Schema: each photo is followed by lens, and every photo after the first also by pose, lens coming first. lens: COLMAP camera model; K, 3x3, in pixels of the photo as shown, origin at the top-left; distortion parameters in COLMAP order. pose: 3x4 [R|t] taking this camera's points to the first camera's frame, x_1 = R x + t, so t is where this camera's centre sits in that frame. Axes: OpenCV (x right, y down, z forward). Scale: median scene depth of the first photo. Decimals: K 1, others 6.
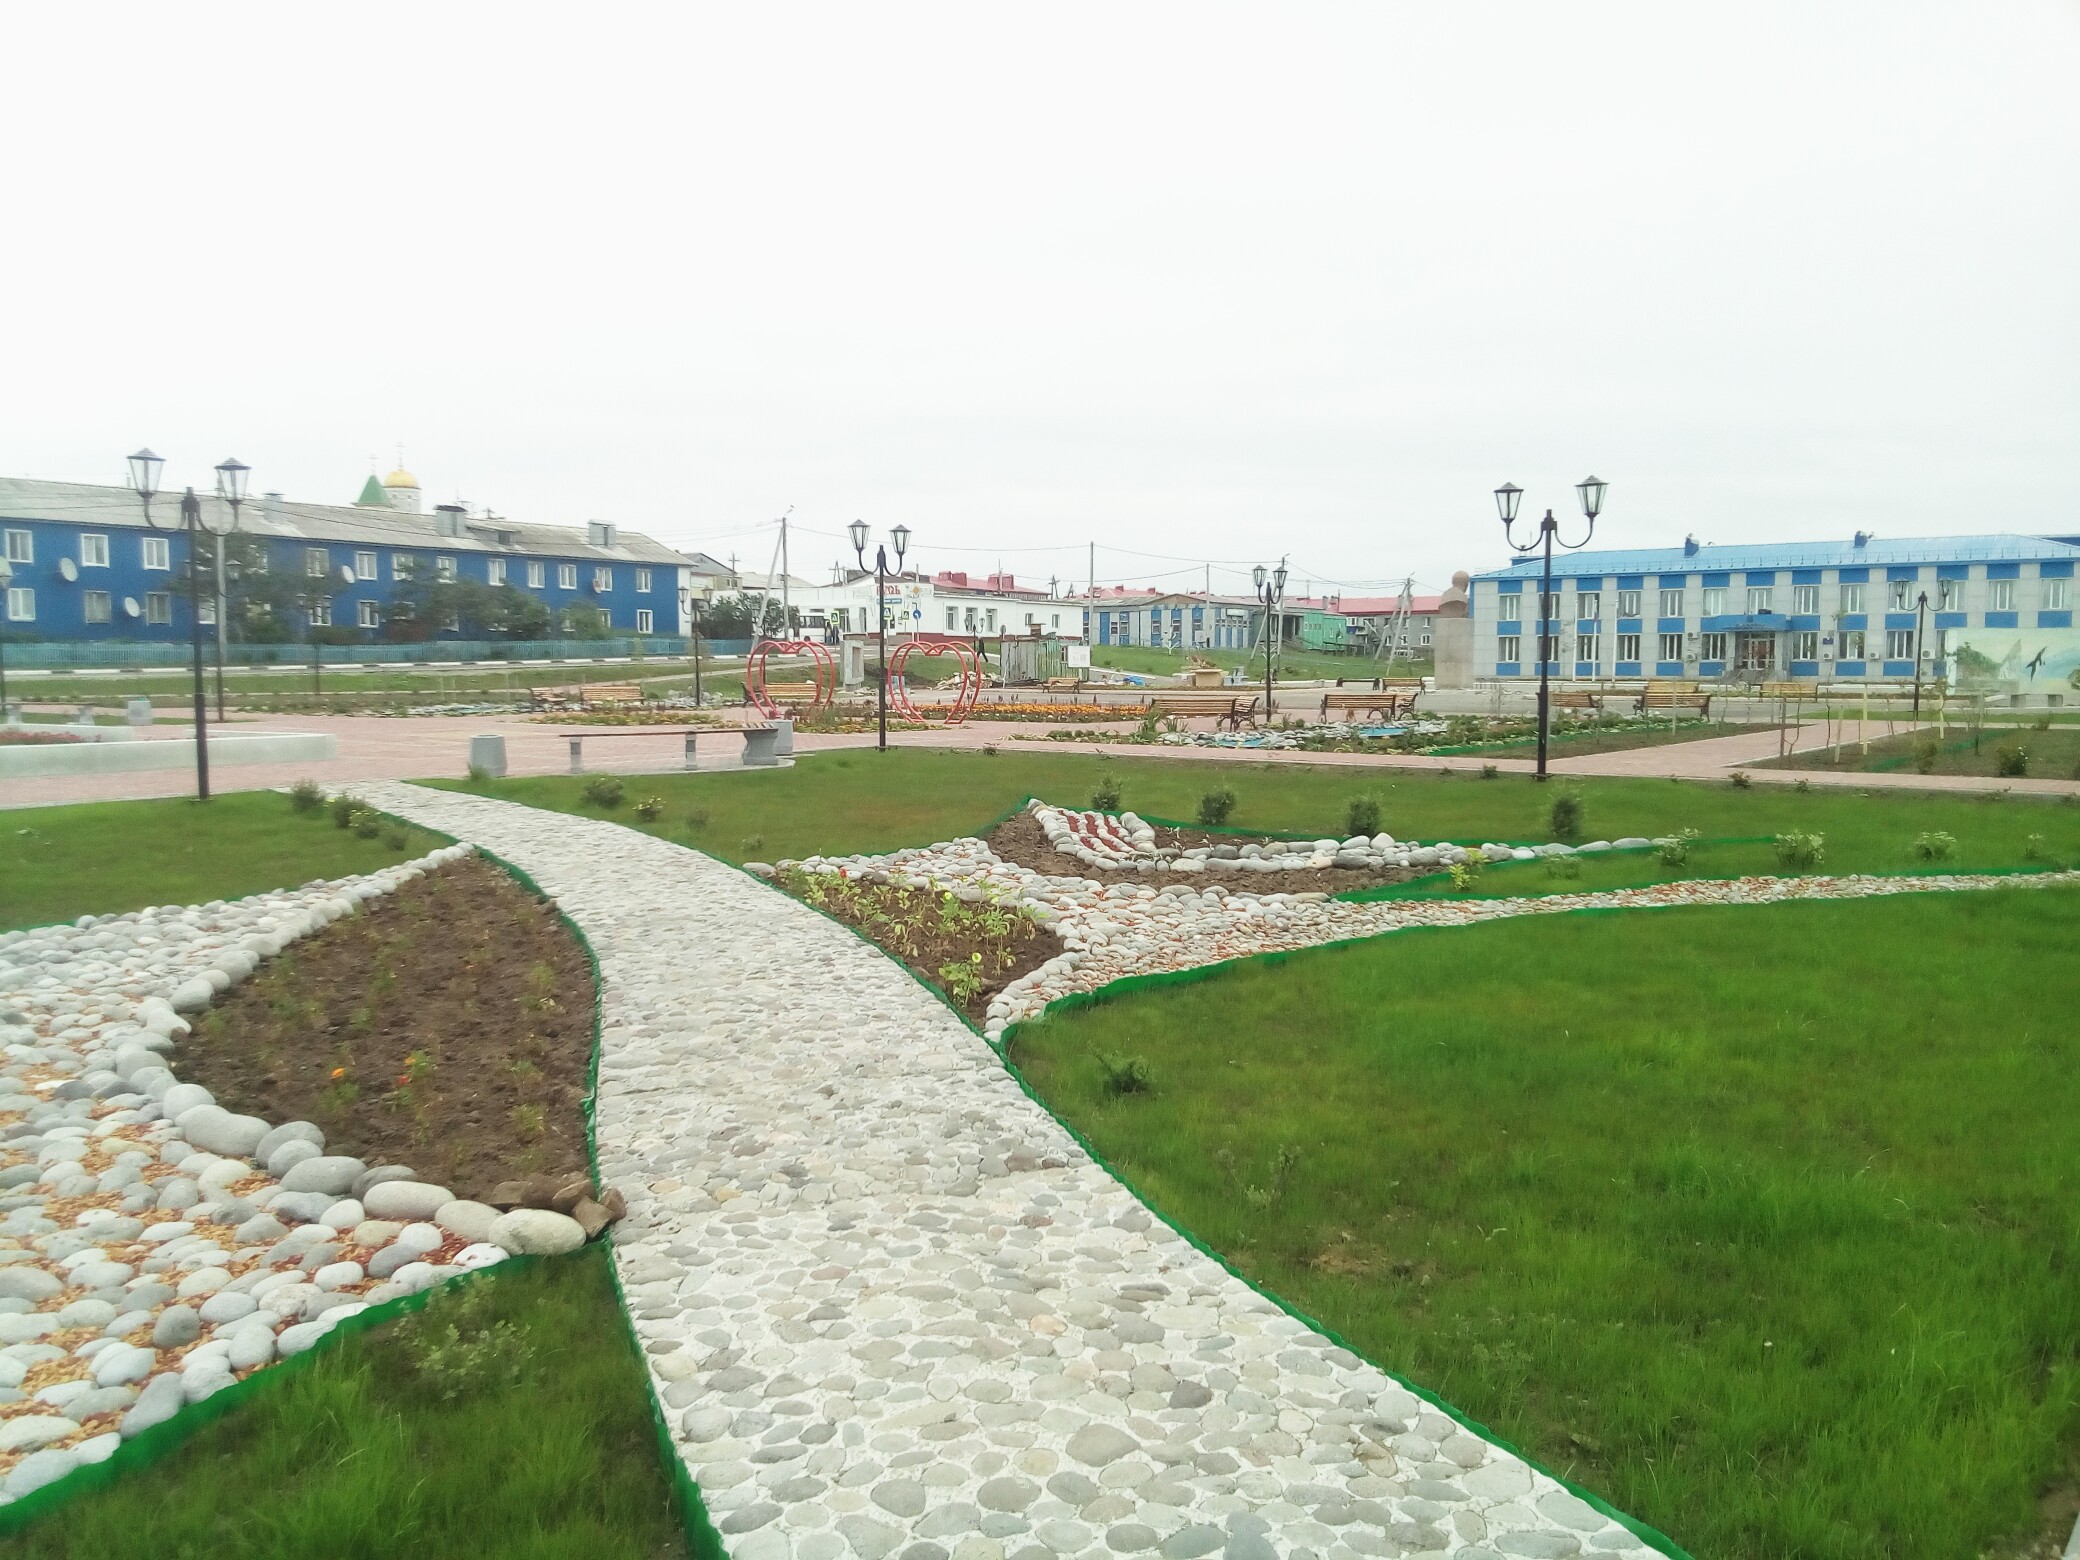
lens RADIAL K [[1692.1, 0, 1007.5], [0, 1692.1, 789.3], [0, 0, 1]] dist [0.080475, -0.131221]
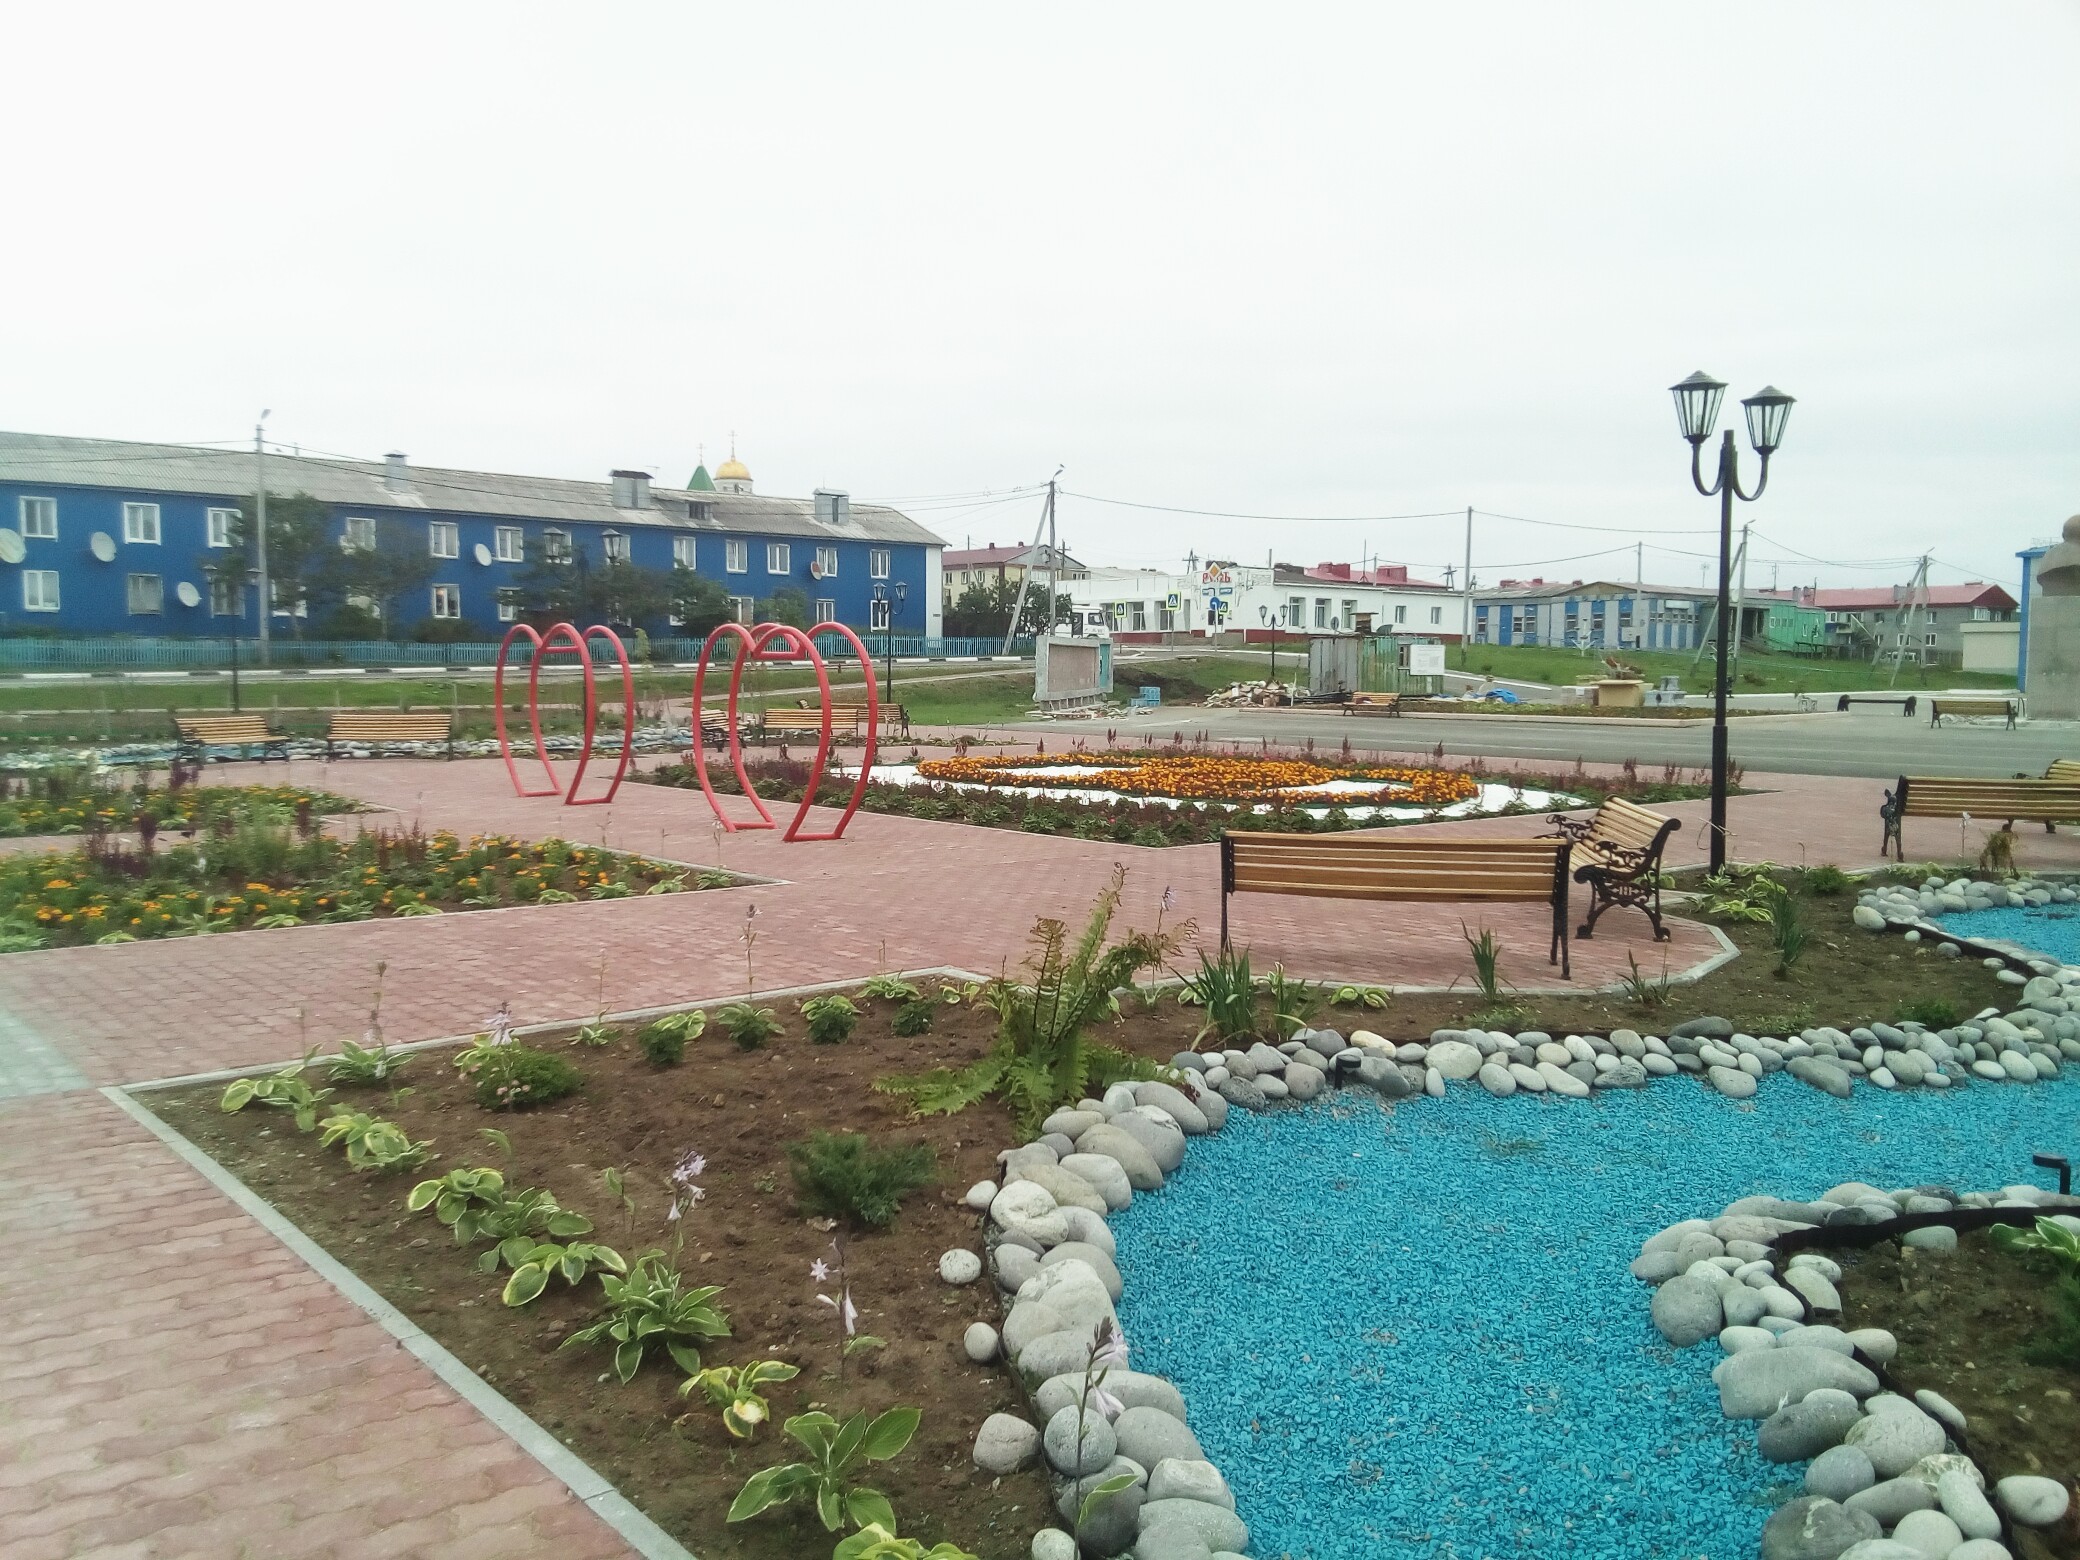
lens RADIAL K [[1692.1, 0, 994.8], [0, 1692.1, 776.7], [0, 0, 1]] dist [0.080475, -0.131221]
pose [[0.969363, 0.020649, -0.244762, 0.036852], [-0.022762, 0.999724, -0.005809, -0.019195], [0.244575, 0.011202, 0.969566, 0.240695]]
